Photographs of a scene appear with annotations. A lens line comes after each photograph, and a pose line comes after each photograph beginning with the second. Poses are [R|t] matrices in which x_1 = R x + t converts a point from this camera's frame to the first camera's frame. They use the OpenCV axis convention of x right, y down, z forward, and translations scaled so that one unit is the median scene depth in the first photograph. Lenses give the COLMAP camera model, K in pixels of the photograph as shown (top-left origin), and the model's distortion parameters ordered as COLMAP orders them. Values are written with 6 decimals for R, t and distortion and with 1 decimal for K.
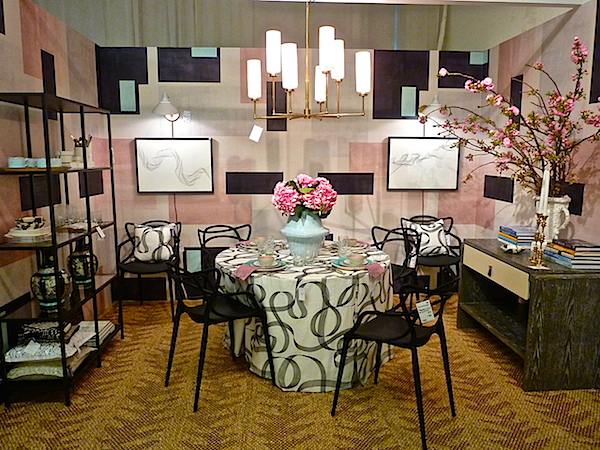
lens RADIAL K [[442.8, 0, 299.5], [0, 442.8, 223.1], [0, 0, 1]] dist [-0.029007, 0.004686]
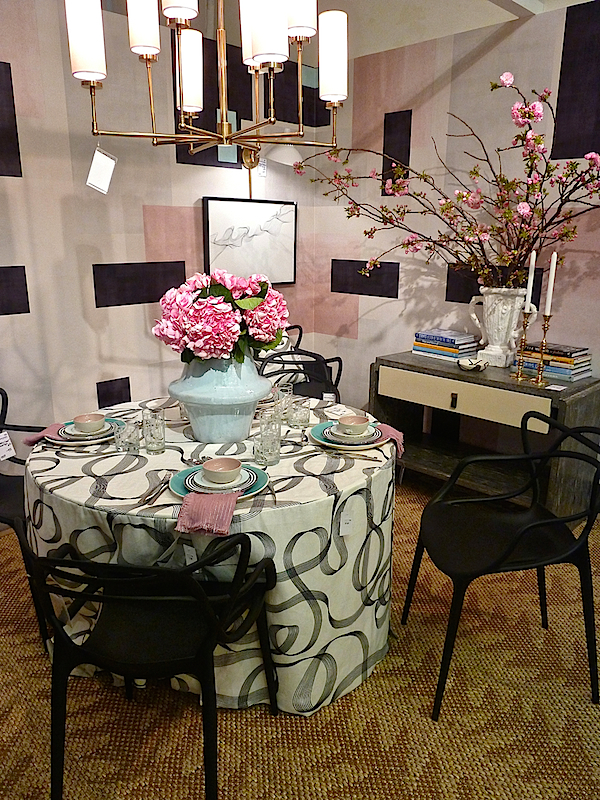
lens RADIAL K [[590.5, 0, 300.0], [0, 590.5, 400.7], [0, 0, 1]] dist [-0.029007, 0.004686]
pose [[0.753261, -0.177743, 0.633250, -0.319227], [0.096480, 0.982238, 0.160934, -0.060135], [-0.650607, -0.060130, 0.757030, 0.426923]]
